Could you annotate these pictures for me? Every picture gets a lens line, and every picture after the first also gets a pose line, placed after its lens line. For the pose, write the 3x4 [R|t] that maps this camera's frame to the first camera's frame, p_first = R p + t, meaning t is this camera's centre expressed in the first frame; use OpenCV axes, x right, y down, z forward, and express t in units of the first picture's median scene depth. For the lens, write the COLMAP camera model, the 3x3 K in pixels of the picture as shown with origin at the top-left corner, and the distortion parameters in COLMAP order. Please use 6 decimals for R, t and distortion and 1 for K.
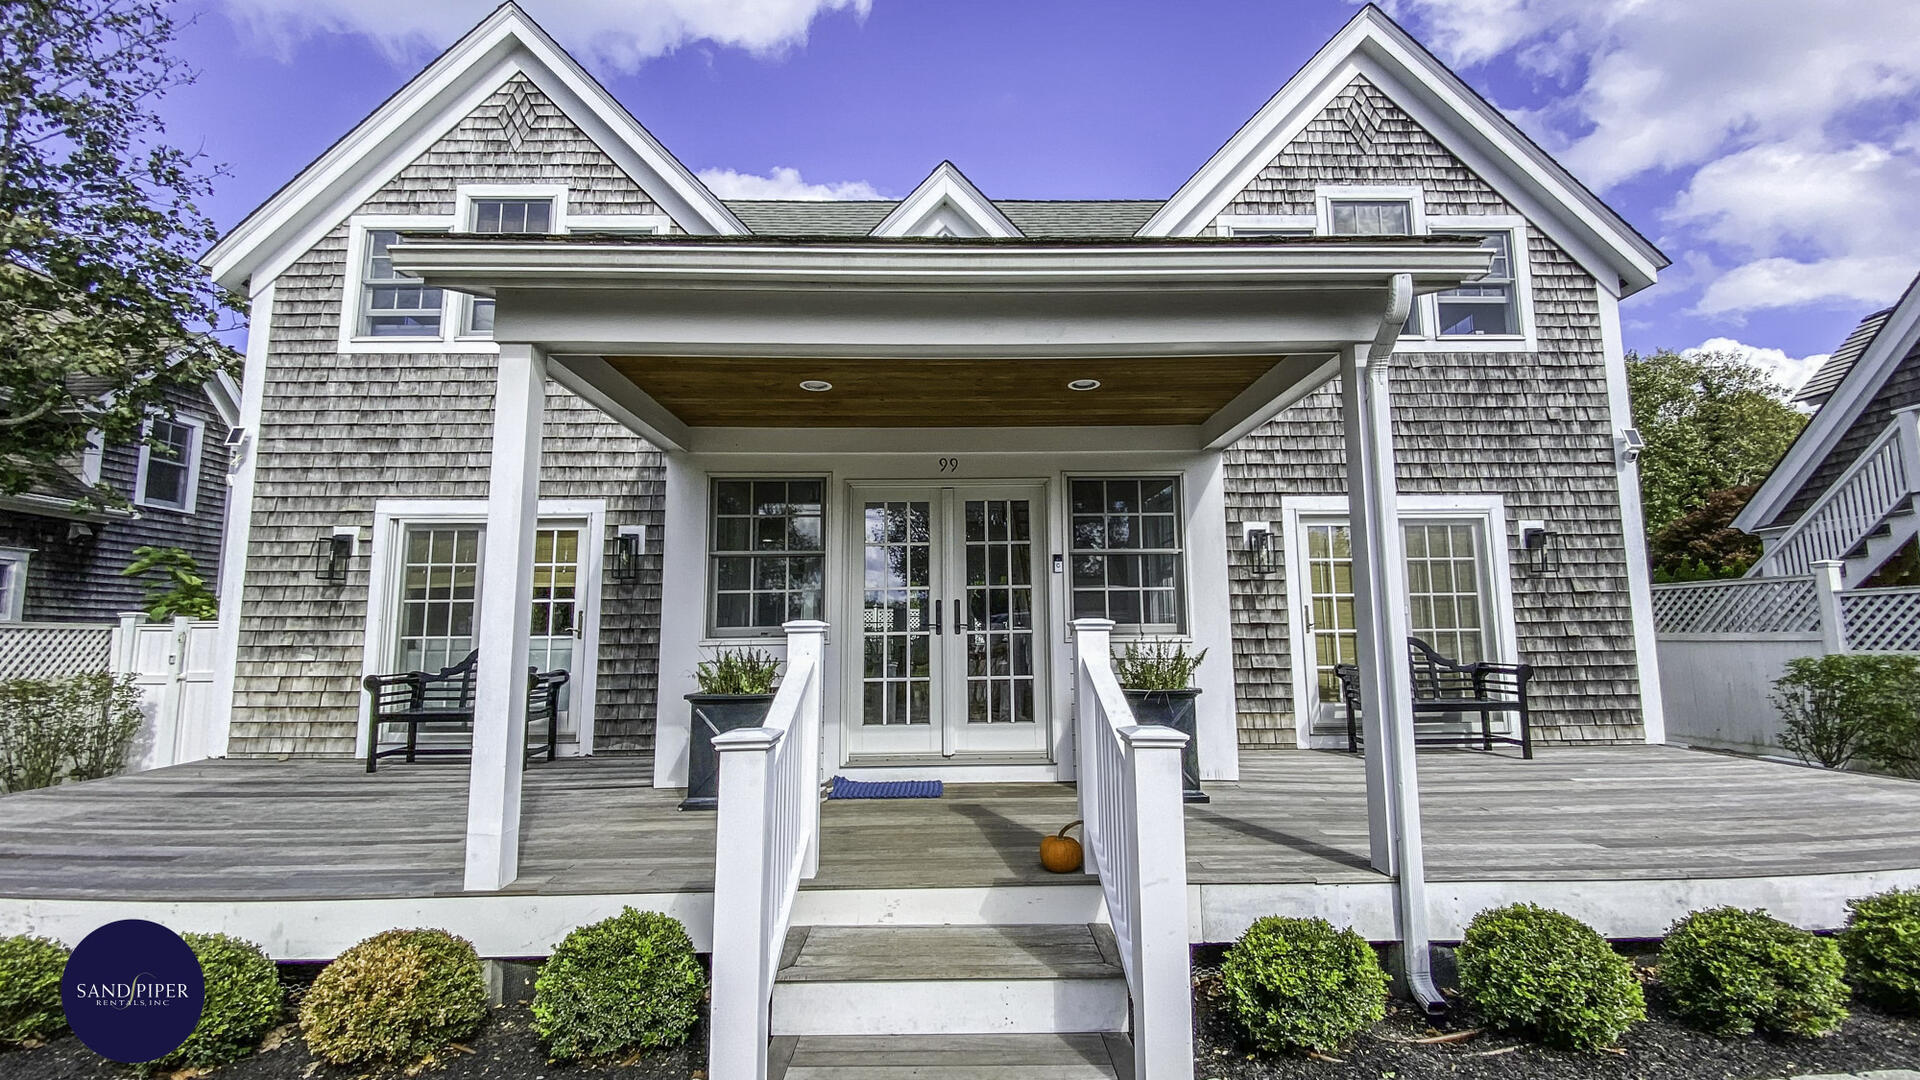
lens RADIAL K [[800.5, 0, 967.6], [0, 800.5, 537.2], [0, 0, 1]] dist [0.017138, -0.021606]
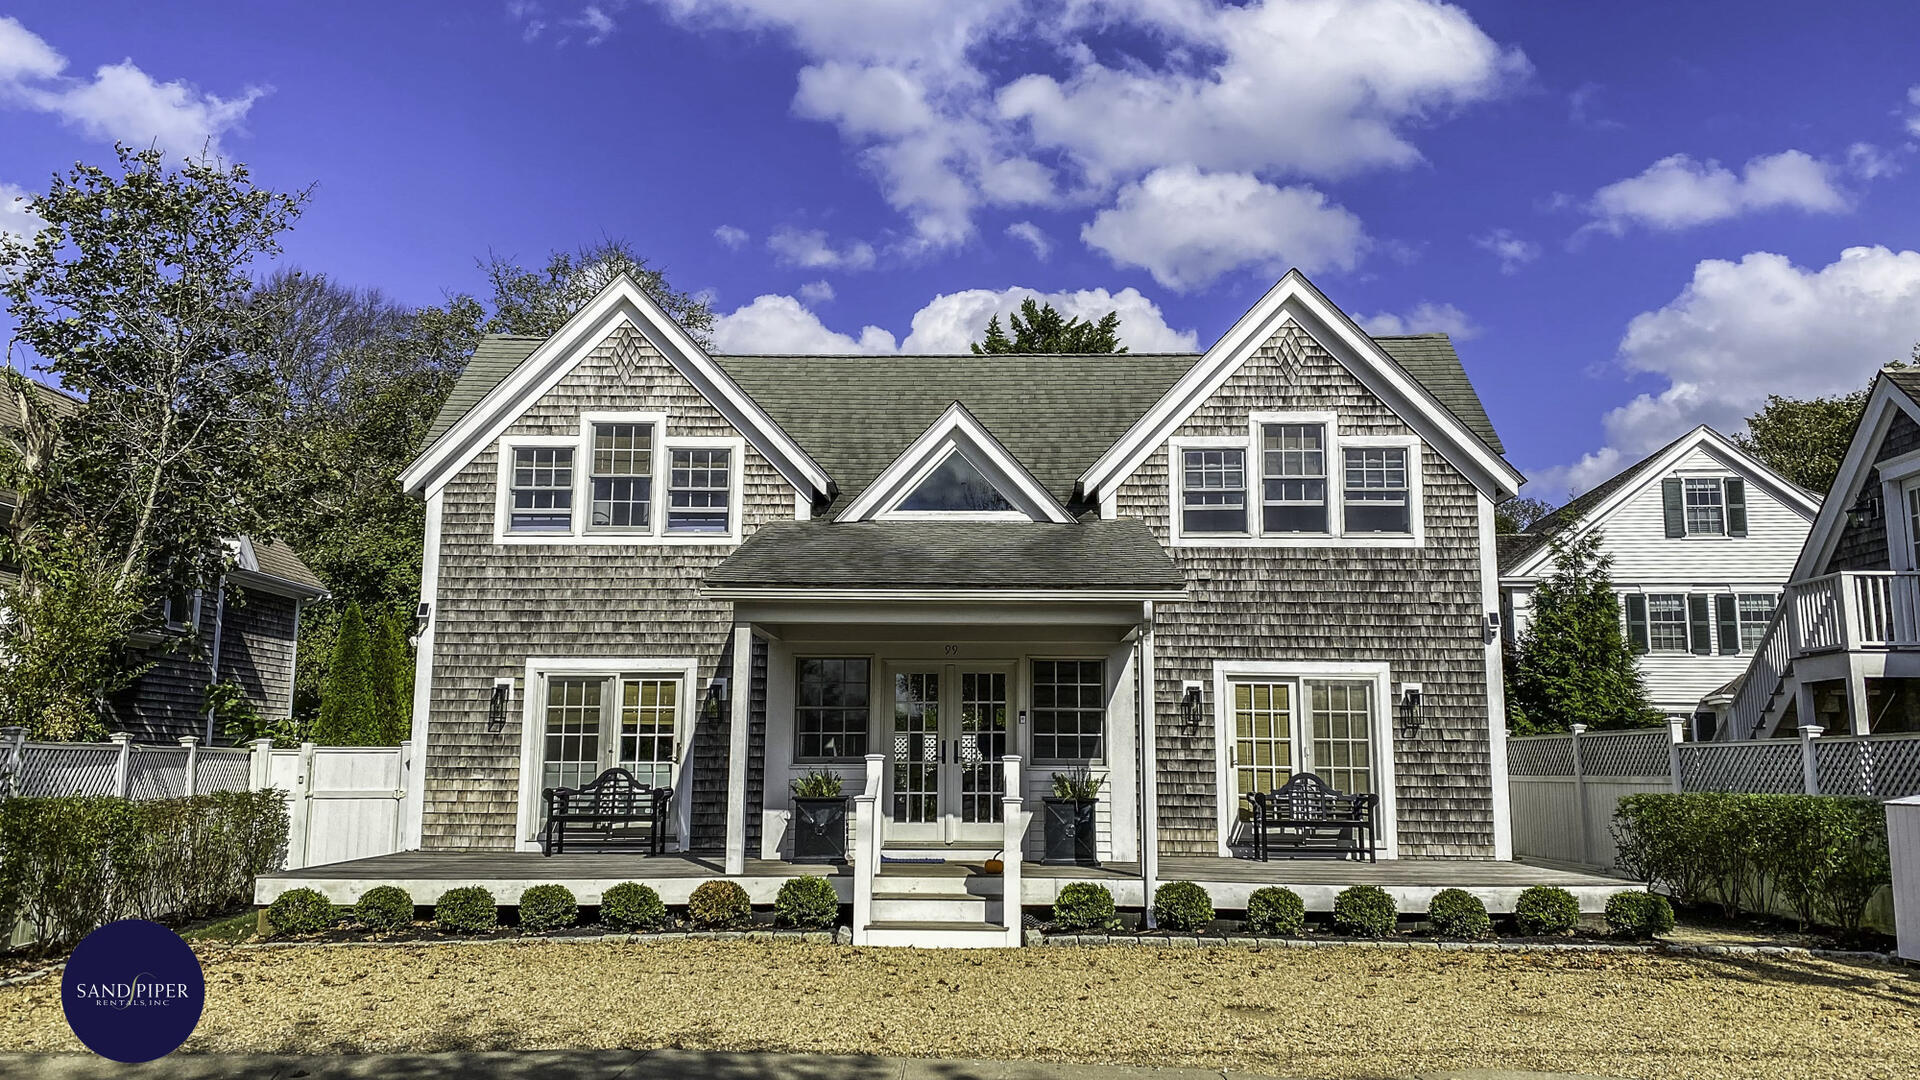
lens RADIAL K [[1448.0, 0, 964.8], [0, 1448.0, 542.8], [0, 0, 1]] dist [0.222098, -0.719027]
pose [[0.998706, 0.007262, -0.050332, 0.109427], [-0.009072, 0.999317, -0.035817, -0.154430], [0.050038, 0.036228, 0.998090, -1.380685]]
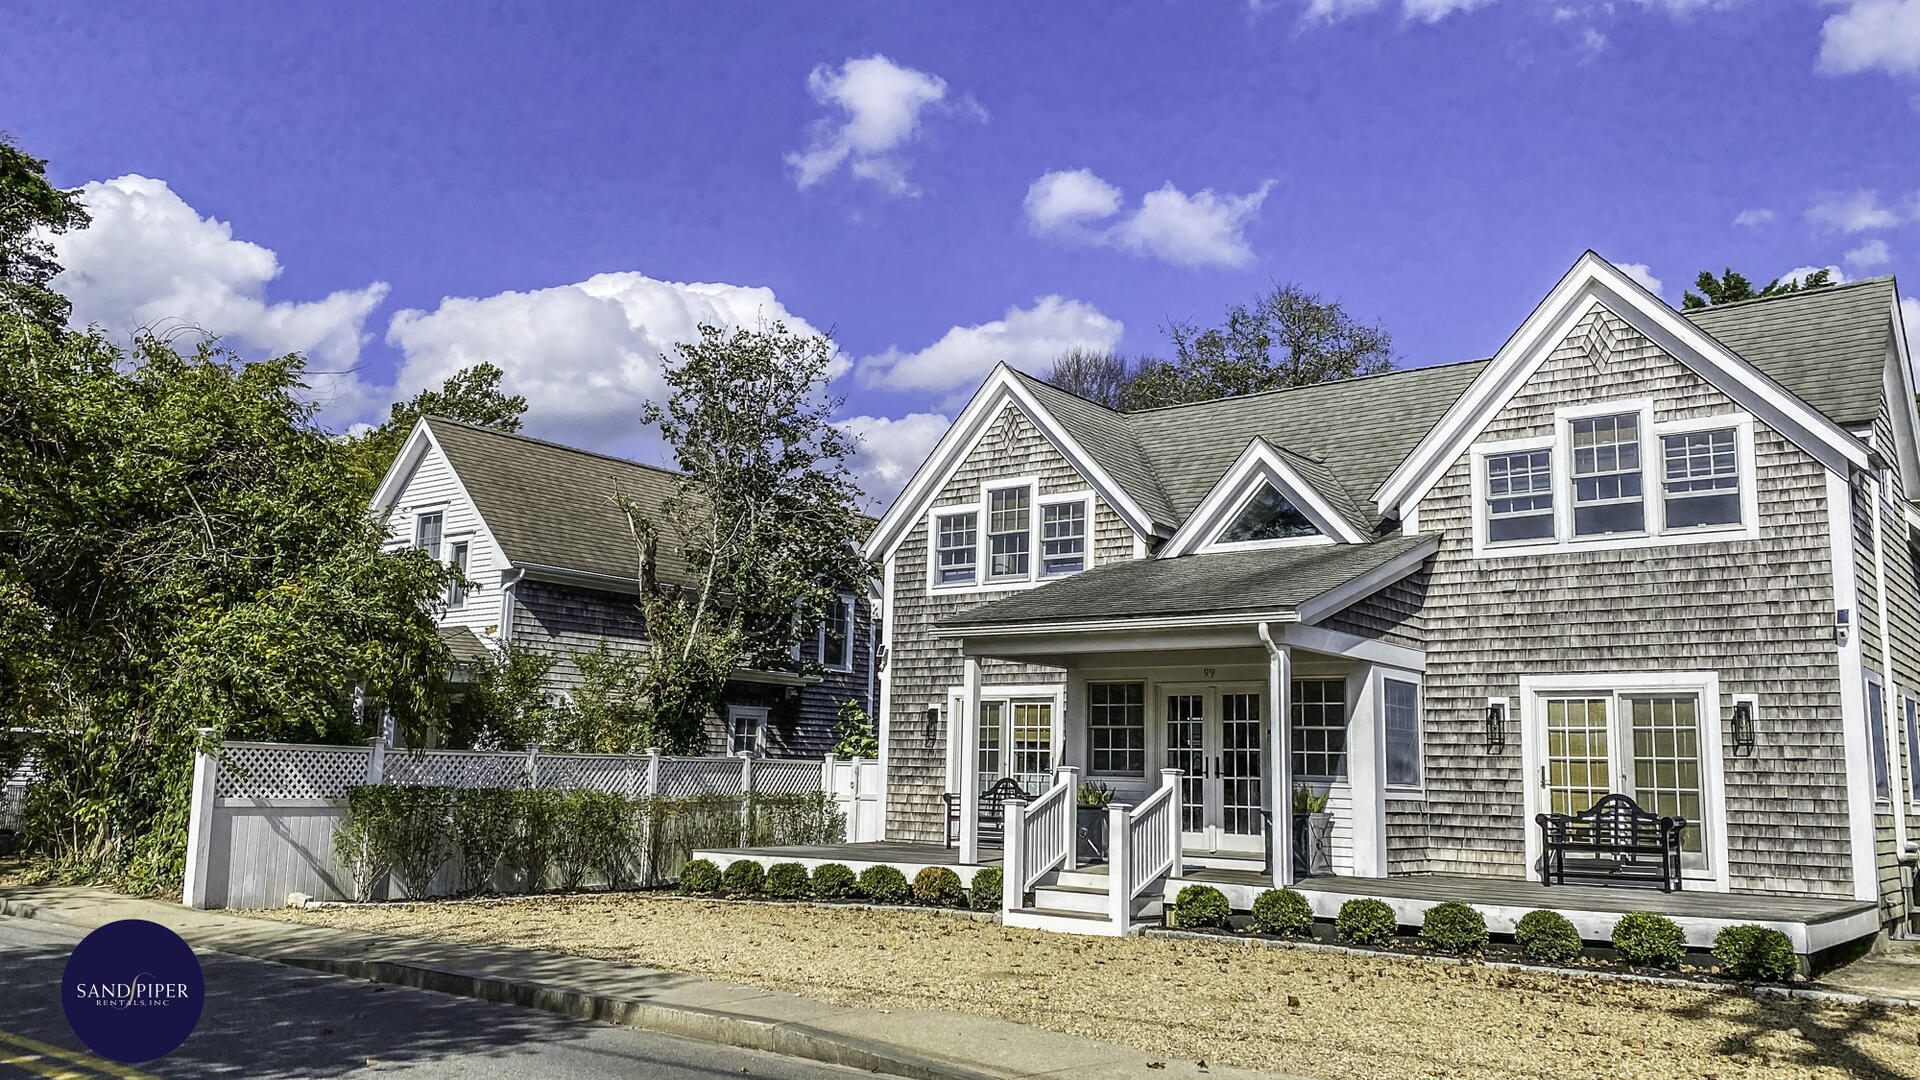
lens RADIAL K [[1491.3, 0, 960.0], [0, 1491.3, 540.0], [0, 0, 1]] dist [0.100377, -0.180167]
pose [[0.780738, -0.072765, -0.620607, 1.179719], [0.045302, 0.997174, -0.059927, -0.160035], [0.623214, 0.018672, 0.781829, -1.355011]]
